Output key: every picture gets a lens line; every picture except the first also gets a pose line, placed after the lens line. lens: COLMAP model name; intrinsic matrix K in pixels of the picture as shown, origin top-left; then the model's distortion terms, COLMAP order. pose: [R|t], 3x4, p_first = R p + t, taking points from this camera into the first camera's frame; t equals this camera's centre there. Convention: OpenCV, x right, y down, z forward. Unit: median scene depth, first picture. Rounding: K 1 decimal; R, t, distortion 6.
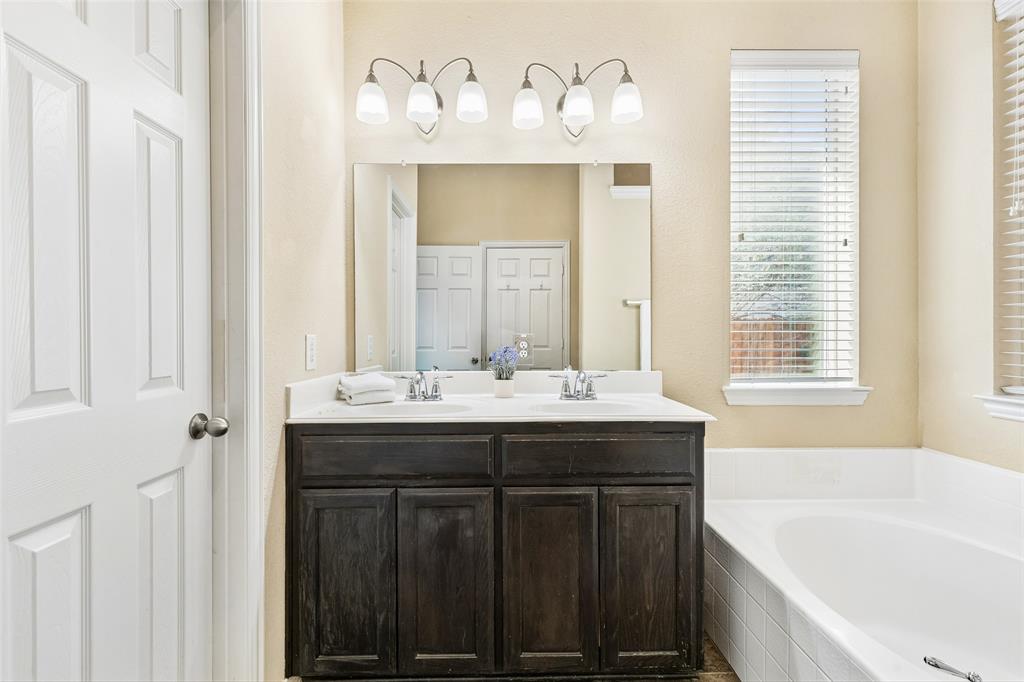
lens RADIAL K [[462.7, 0, 511.8], [0, 462.7, 338.6], [0, 0, 1]] dist [0.006747, -0.000400]
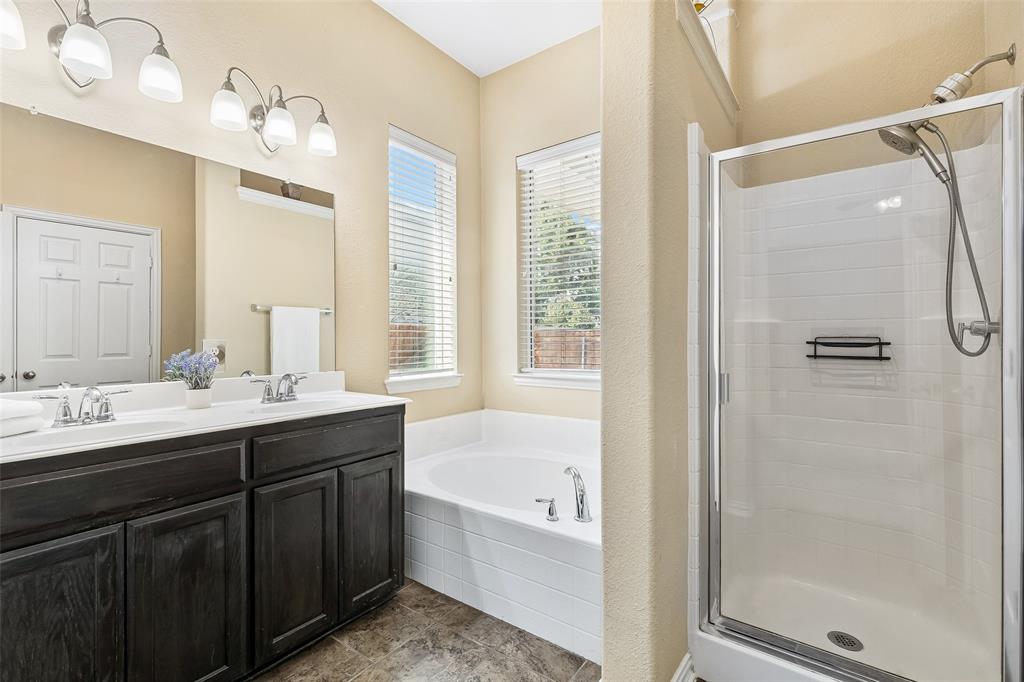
lens RADIAL K [[462.7, 0, 509.8], [0, 462.7, 340.4], [0, 0, 1]] dist [0.006747, -0.000400]
pose [[0.603561, -0.001528, 0.797316, -0.390090], [0.005478, 0.999983, -0.002231, -0.003859], [-0.797298, 0.005714, 0.603558, -0.063856]]
